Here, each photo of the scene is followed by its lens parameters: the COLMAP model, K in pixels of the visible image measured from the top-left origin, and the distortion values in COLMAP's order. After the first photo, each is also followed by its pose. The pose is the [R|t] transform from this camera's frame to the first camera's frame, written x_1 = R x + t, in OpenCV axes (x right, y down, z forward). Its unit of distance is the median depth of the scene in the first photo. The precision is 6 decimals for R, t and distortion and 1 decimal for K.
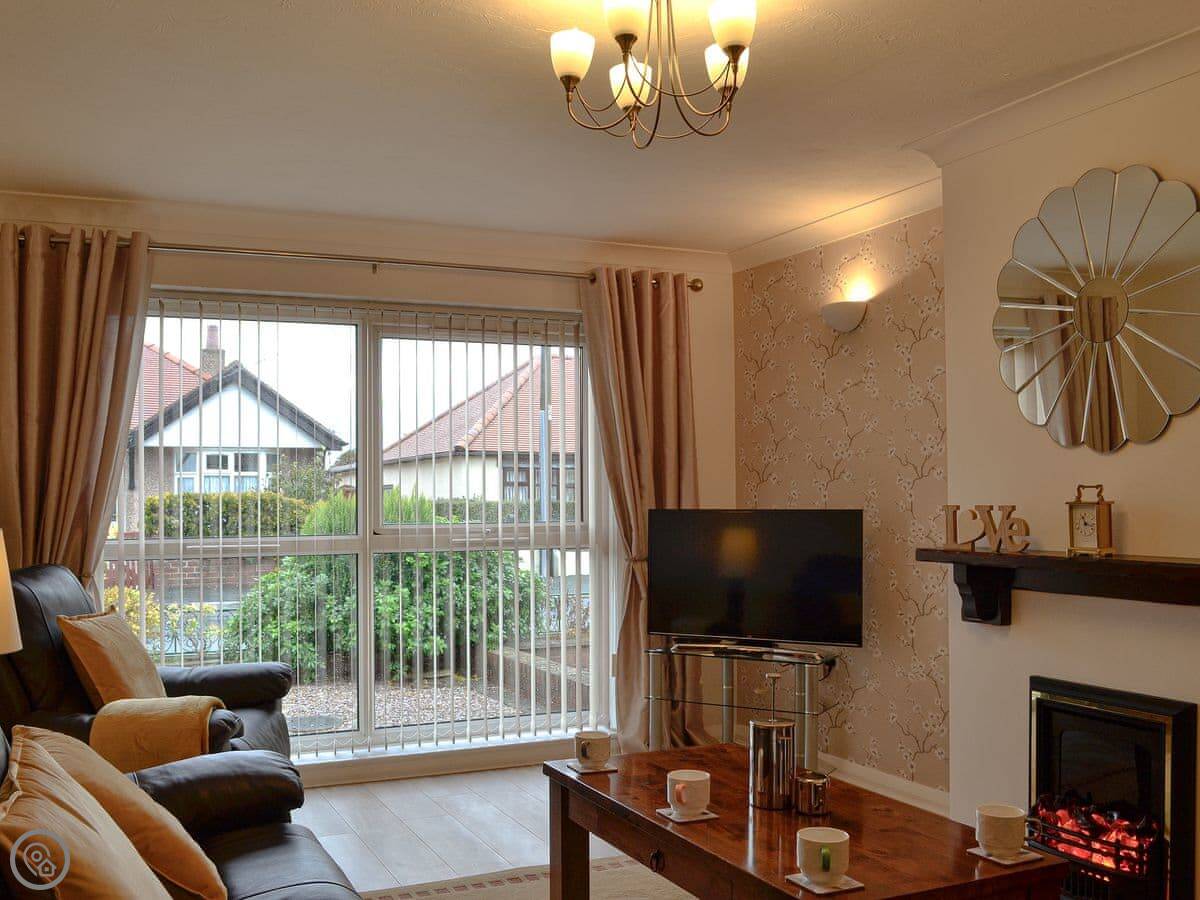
lens RADIAL K [[1176.9, 0, 596.5], [0, 1176.9, 447.9], [0, 0, 1]] dist [-0.008388, -0.009996]
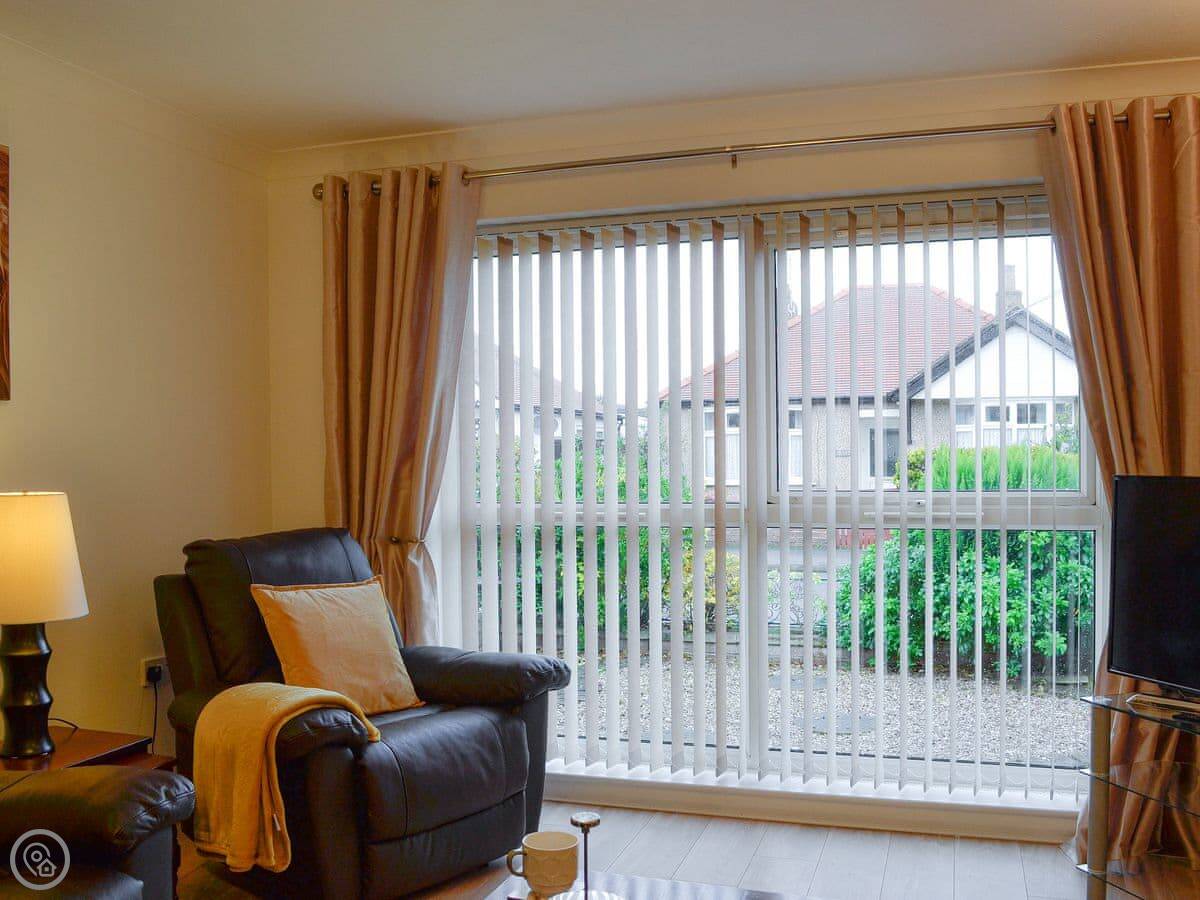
lens RADIAL K [[1176.9, 0, 596.5], [0, 1176.9, 447.9], [0, 0, 1]] dist [-0.008388, -0.009996]
pose [[0.736762, -0.002339, -0.676148, 0.257431], [0.029394, 0.999159, 0.028572, 0.010373], [0.675513, -0.040926, 0.736212, 0.339914]]
